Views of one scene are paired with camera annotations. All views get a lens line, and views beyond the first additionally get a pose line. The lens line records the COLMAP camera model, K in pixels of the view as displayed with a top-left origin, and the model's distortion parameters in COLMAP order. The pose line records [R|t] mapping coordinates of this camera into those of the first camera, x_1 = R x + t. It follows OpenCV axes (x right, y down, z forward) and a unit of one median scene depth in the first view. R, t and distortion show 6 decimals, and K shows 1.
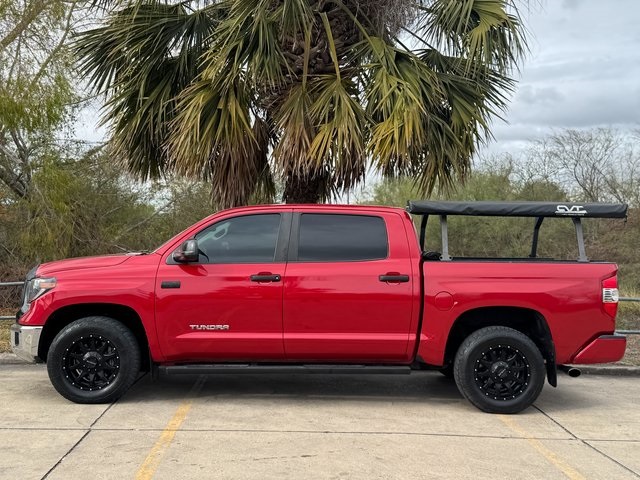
lens RADIAL K [[805.1, 0, 320.0], [0, 805.1, 240.0], [0, 0, 1]] dist [0.078139, -0.001095]
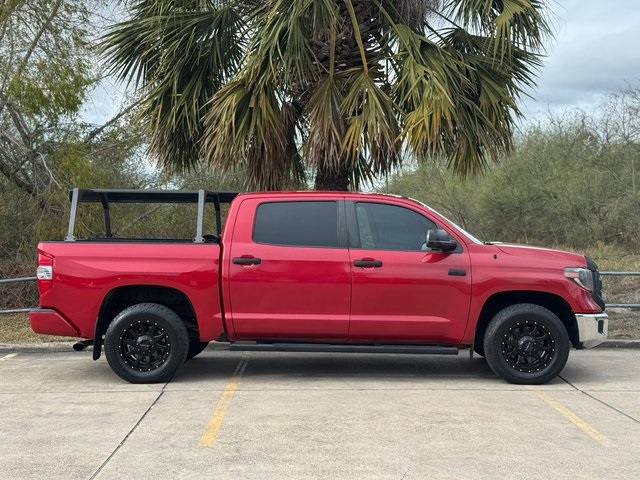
lens RADIAL K [[1046.9, 0, 320.0], [0, 1046.9, 240.0], [0, 0, 1]] dist [-0.023150, -0.028805]
pose [[0.999013, -0.031009, -0.031806, 0.001552], [0.031507, 0.999386, 0.015302, -0.003622], [0.031312, -0.016289, 0.999377, -0.308894]]
